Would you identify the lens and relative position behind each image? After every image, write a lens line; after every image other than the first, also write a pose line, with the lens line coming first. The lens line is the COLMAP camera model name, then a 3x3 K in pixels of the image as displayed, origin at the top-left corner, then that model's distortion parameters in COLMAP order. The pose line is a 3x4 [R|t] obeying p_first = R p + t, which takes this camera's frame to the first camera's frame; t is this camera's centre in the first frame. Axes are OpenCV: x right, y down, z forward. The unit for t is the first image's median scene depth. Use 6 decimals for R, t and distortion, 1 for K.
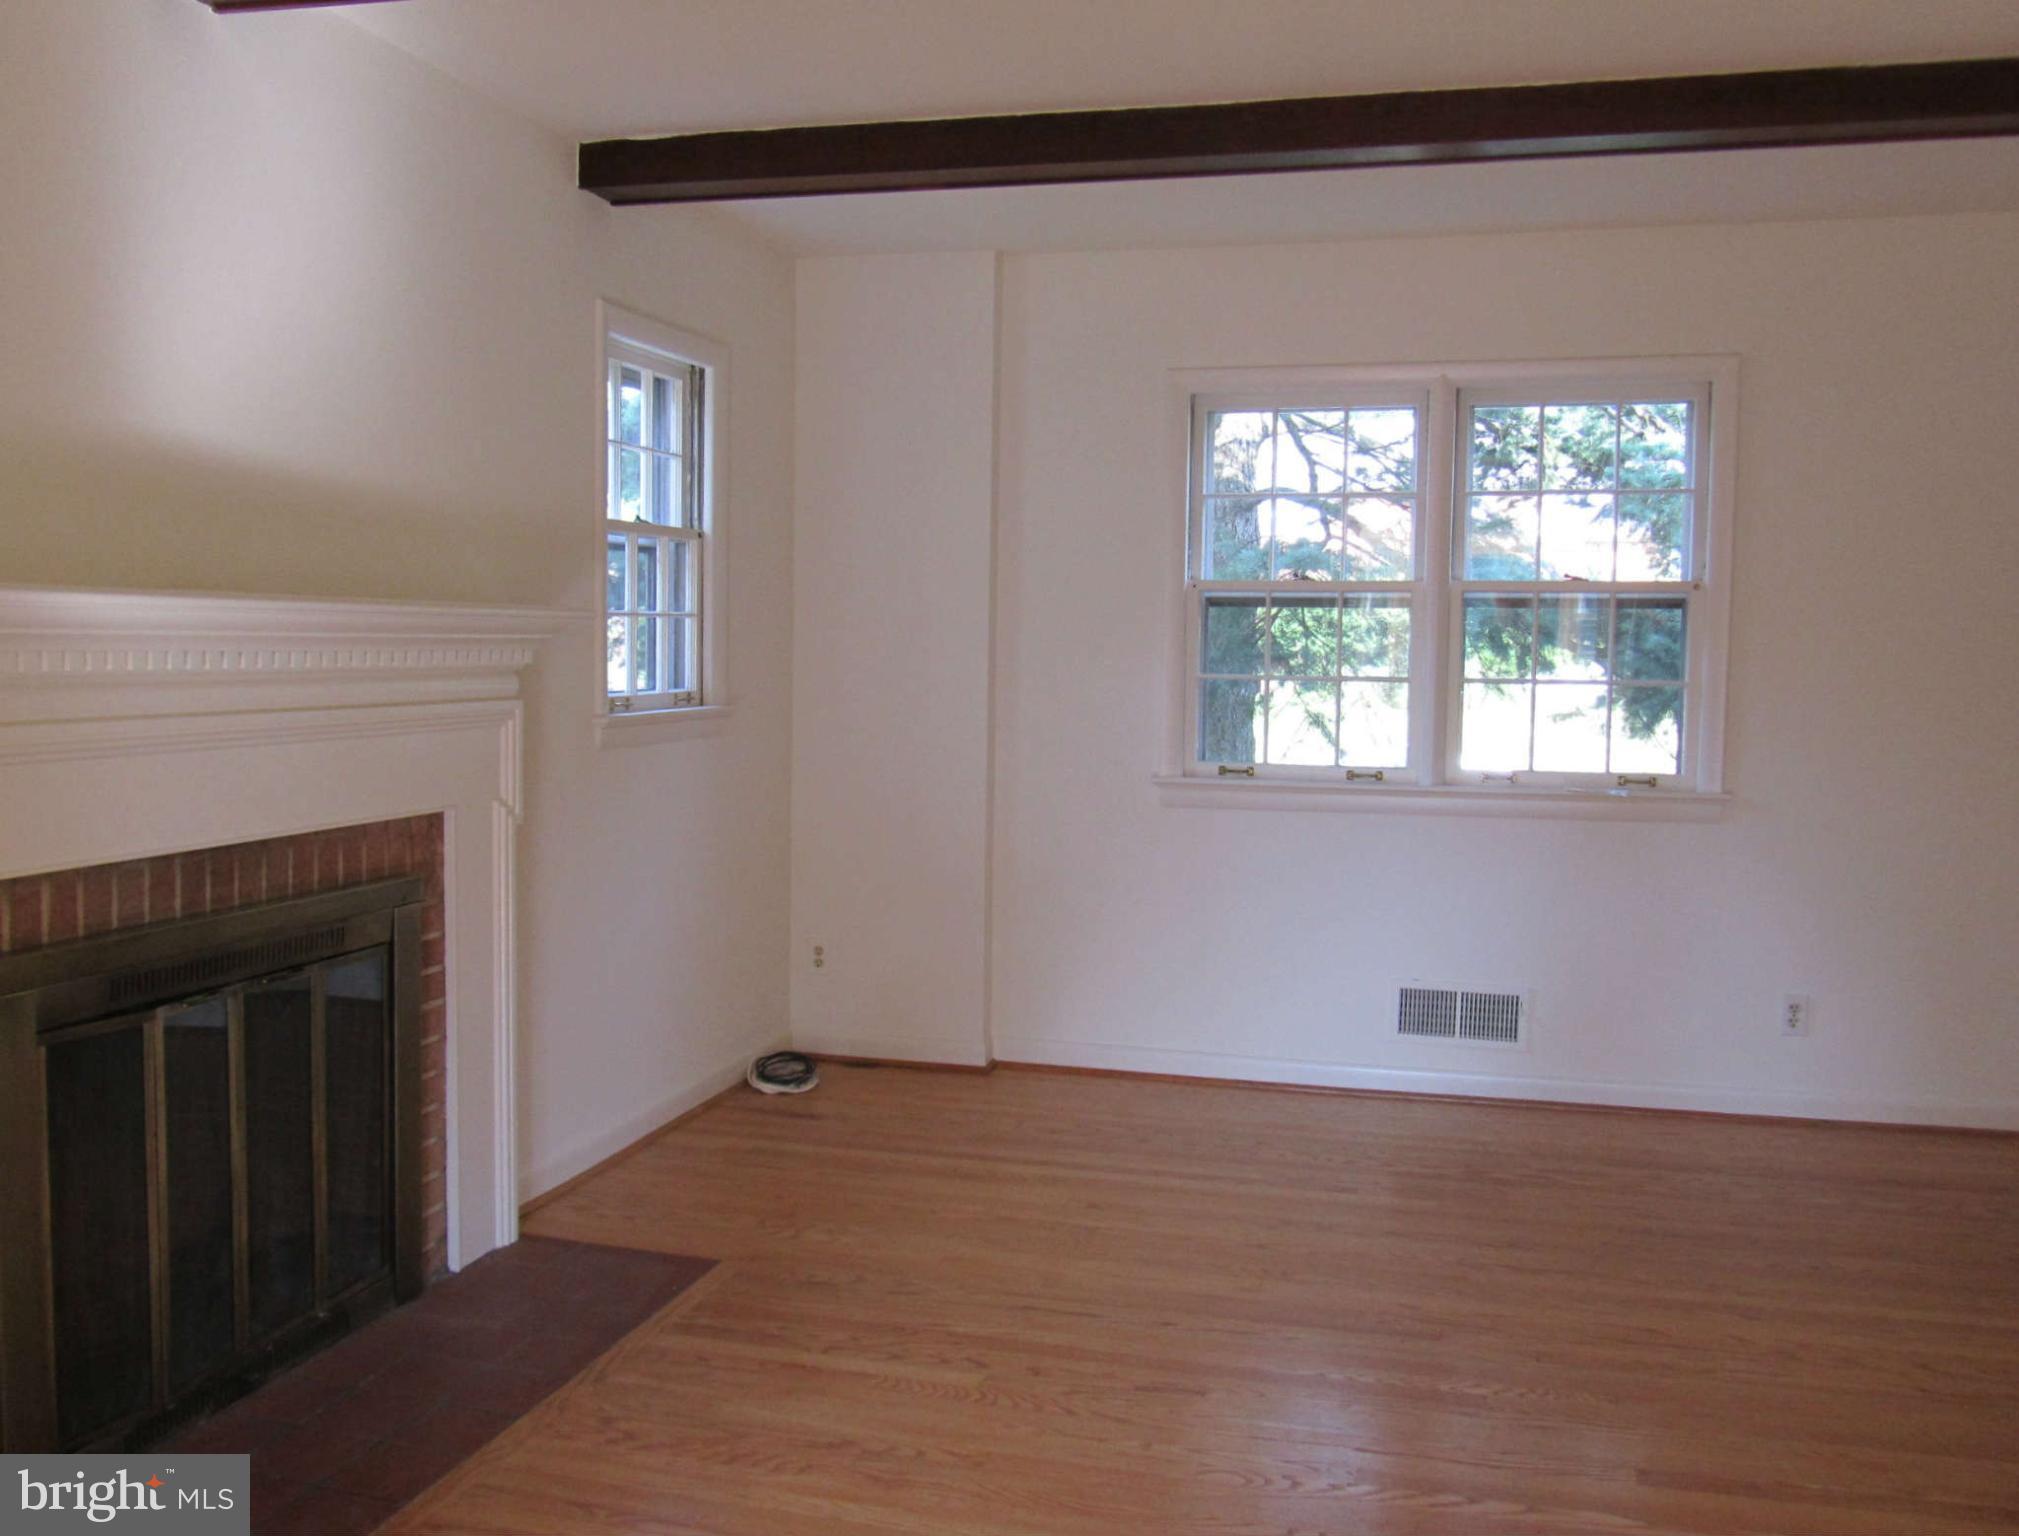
lens RADIAL K [[1840.0, 0, 1009.5], [0, 1840.0, 768.0], [0, 0, 1]] dist [-0.000565, -0.000285]
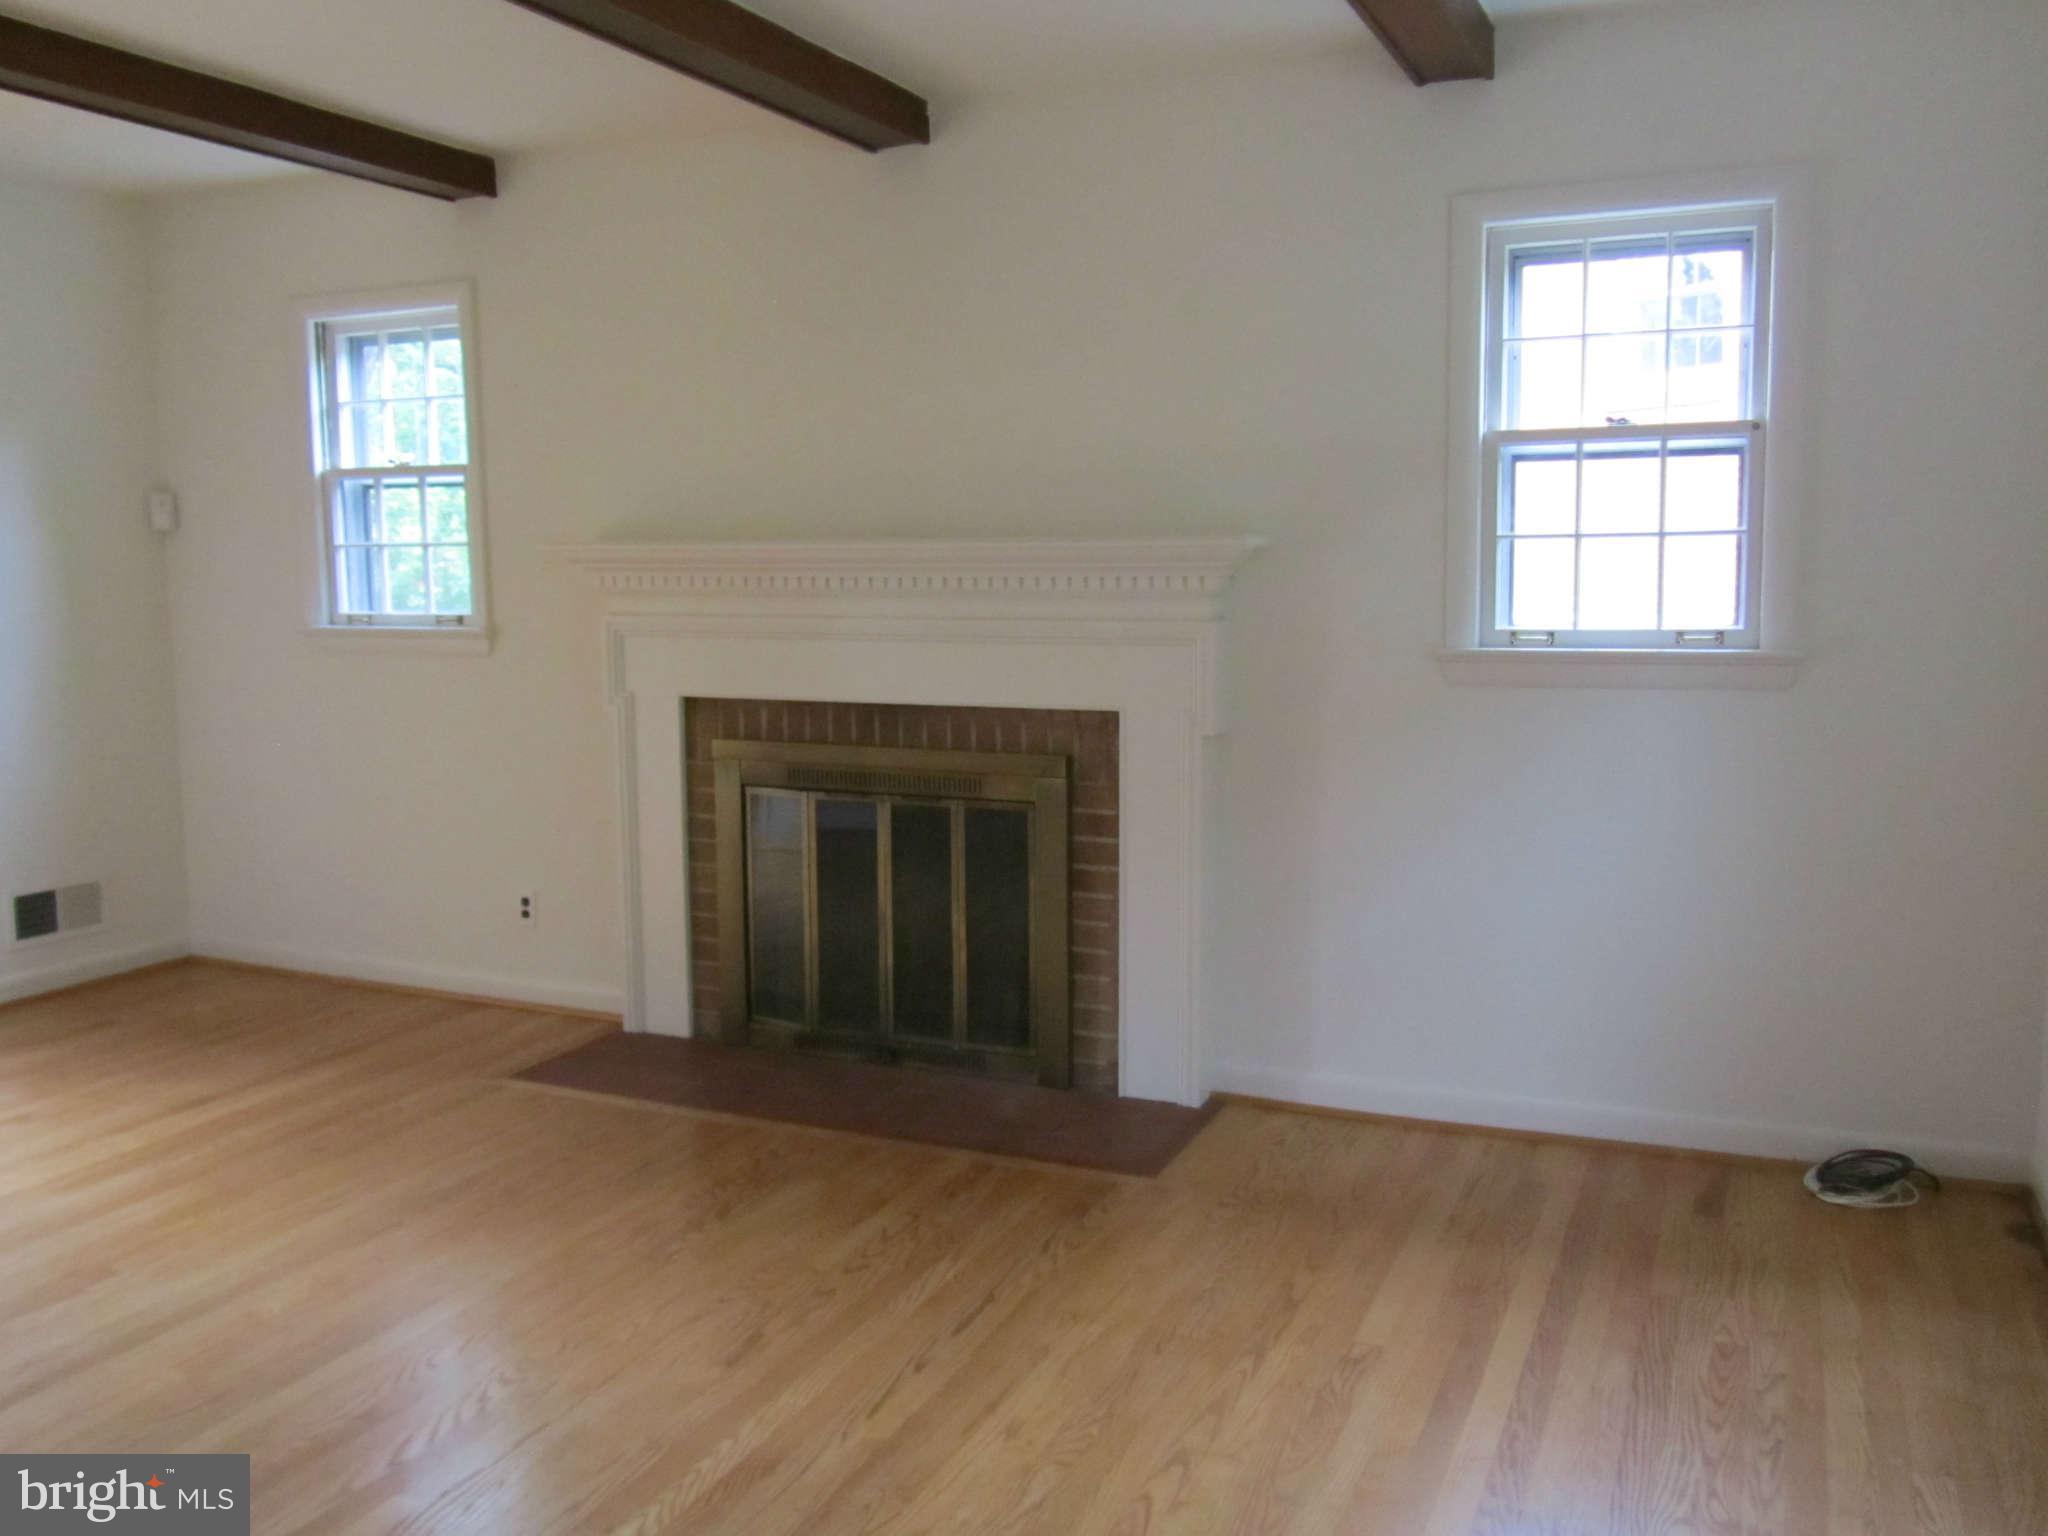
lens RADIAL K [[1691.9, 0, 1024.0], [0, 1691.9, 768.0], [0, 0, 1]] dist [-0.046329, 0.008243]
pose [[-0.167019, 0.096672, -0.981203, 0.842845], [-0.068033, 0.991680, 0.109284, -0.060258], [0.983604, 0.085007, -0.159052, 1.195523]]
